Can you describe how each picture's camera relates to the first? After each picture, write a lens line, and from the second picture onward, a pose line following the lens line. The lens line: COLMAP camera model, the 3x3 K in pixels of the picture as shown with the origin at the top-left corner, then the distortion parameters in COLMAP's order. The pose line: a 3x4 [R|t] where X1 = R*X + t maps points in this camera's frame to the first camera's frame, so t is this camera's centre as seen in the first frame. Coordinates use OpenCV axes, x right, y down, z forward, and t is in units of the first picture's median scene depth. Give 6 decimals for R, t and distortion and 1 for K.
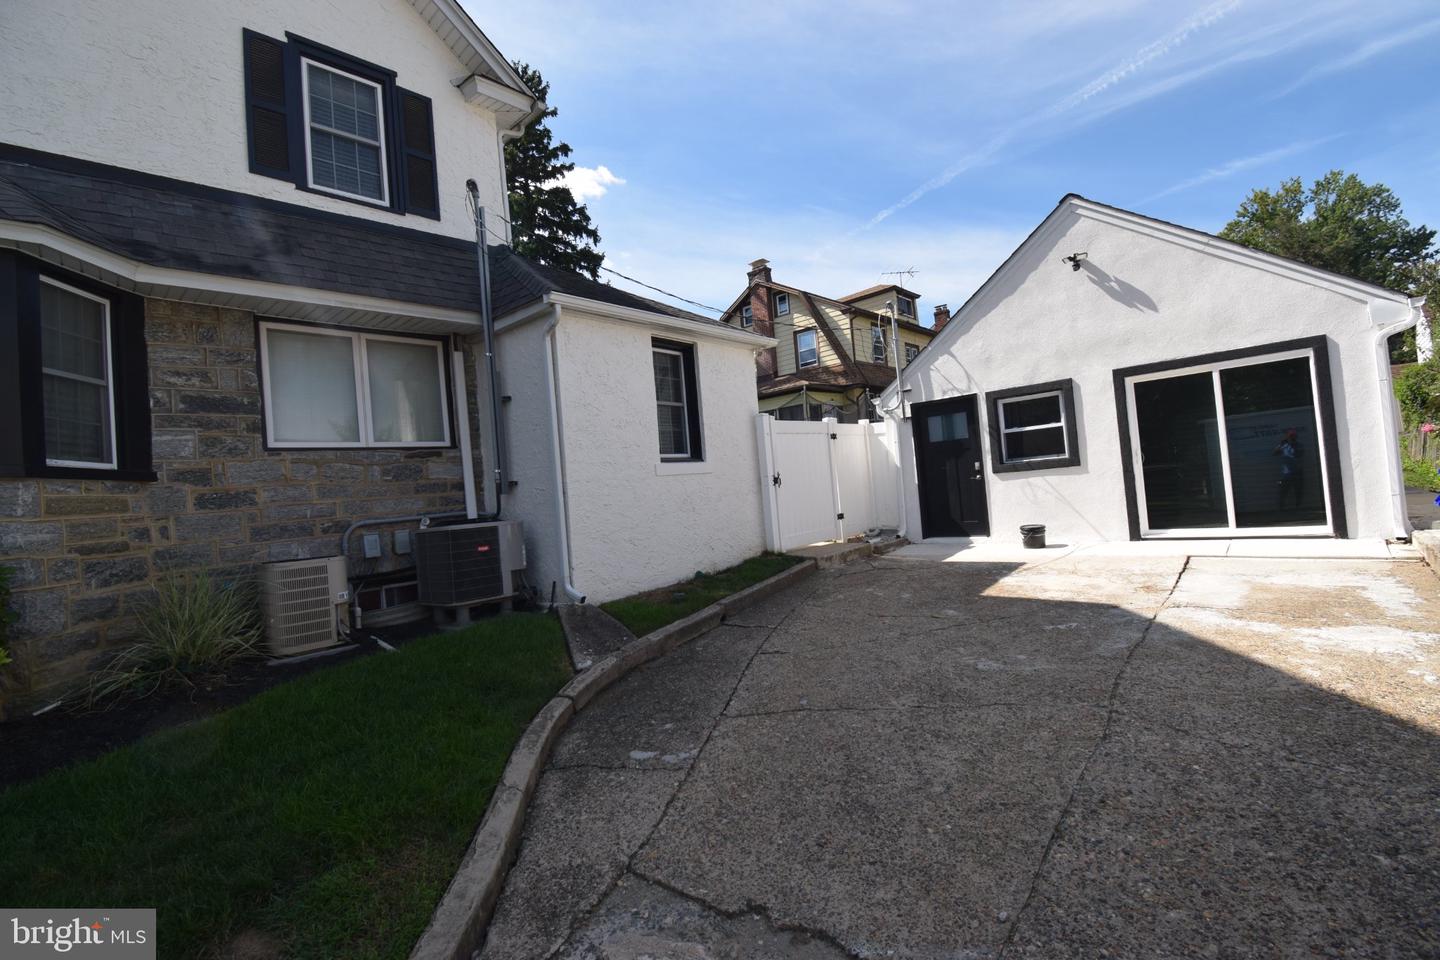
lens RADIAL K [[671.2, 0, 714.2], [0, 671.2, 475.0], [0, 0, 1]] dist [0.014439, -0.024490]
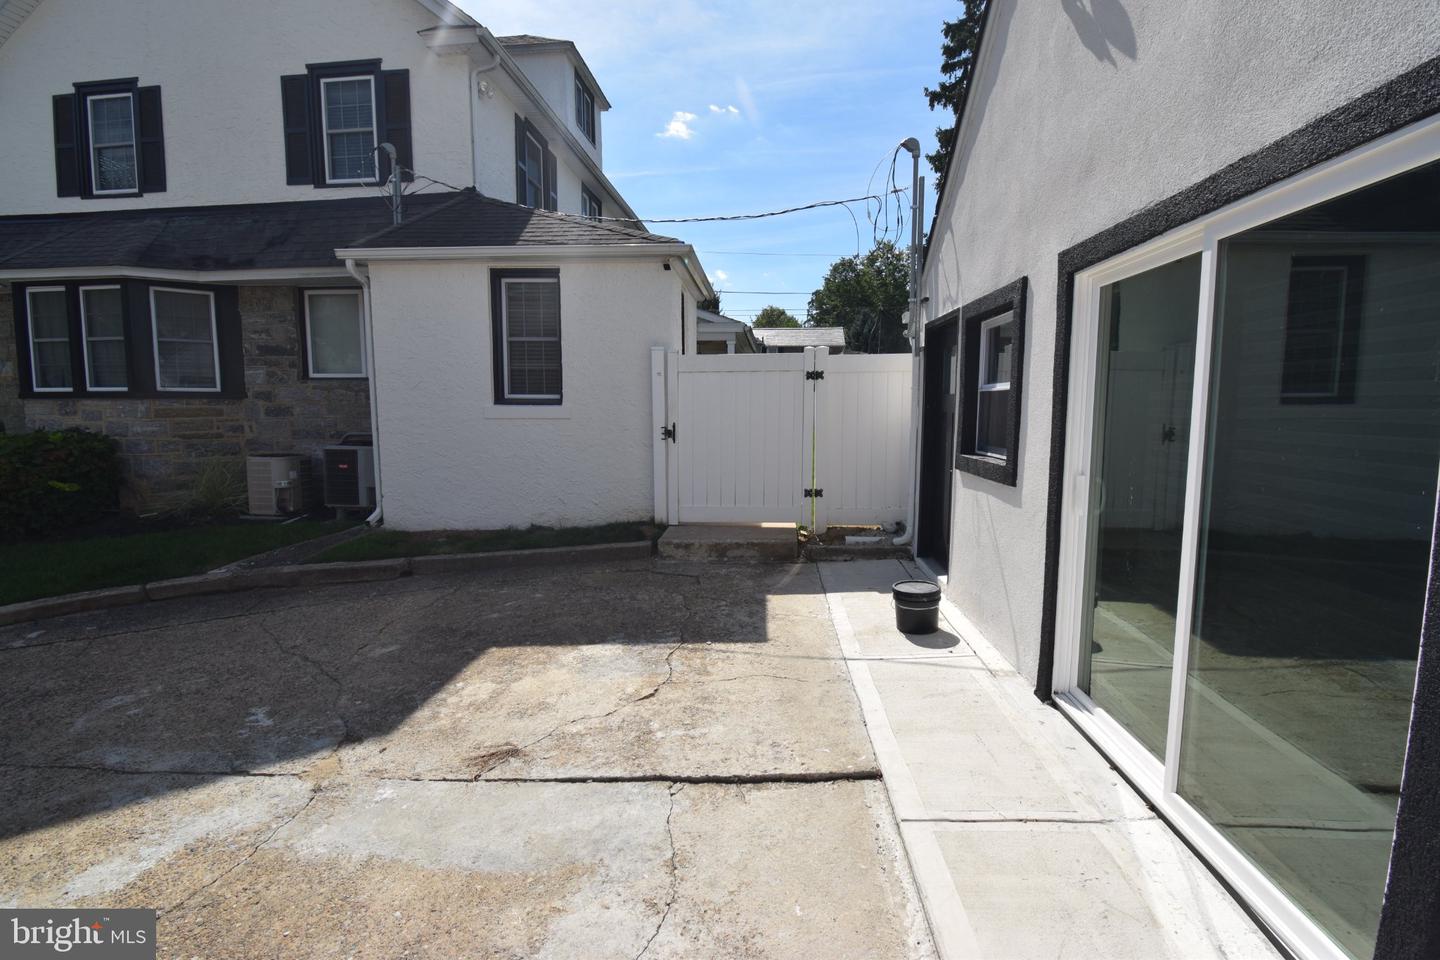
lens RADIAL K [[671.2, 0, 714.2], [0, 671.2, 475.0], [0, 0, 1]] dist [0.014439, -0.024490]
pose [[0.586279, 0.170972, -0.791862, 1.178194], [-0.028145, 0.981184, 0.191011, -0.149973], [0.809620, -0.089699, 0.580060, 0.906826]]
